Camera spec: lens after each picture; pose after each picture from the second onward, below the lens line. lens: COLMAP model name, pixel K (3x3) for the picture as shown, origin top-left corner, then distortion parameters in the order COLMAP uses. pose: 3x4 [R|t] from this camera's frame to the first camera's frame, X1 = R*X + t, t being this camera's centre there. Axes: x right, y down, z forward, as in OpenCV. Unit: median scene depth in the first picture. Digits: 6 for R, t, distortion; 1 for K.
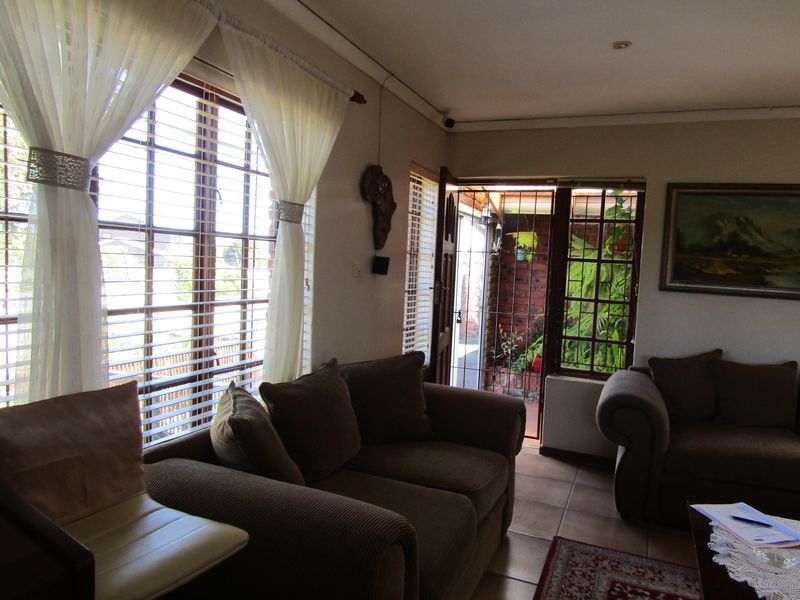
lens RADIAL K [[566.9, 0, 404.5], [0, 566.9, 301.8], [0, 0, 1]] dist [0.003179, -0.004462]
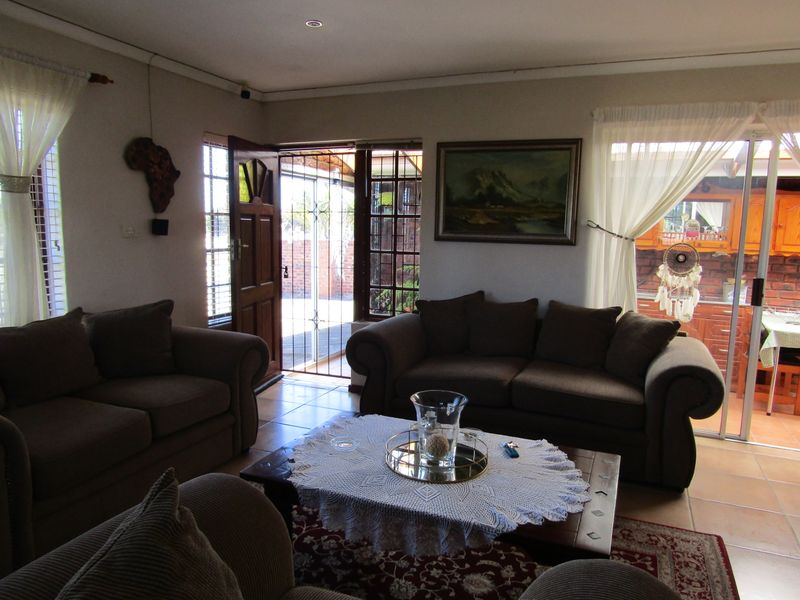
lens RADIAL K [[566.9, 0, 395.2], [0, 566.9, 300.2], [0, 0, 1]] dist [0.003179, -0.004462]
pose [[0.999294, -0.037512, -0.001949, 0.385407], [0.037561, 0.997450, 0.060686, 0.027387], [-0.000332, -0.060716, 0.998155, -0.125396]]
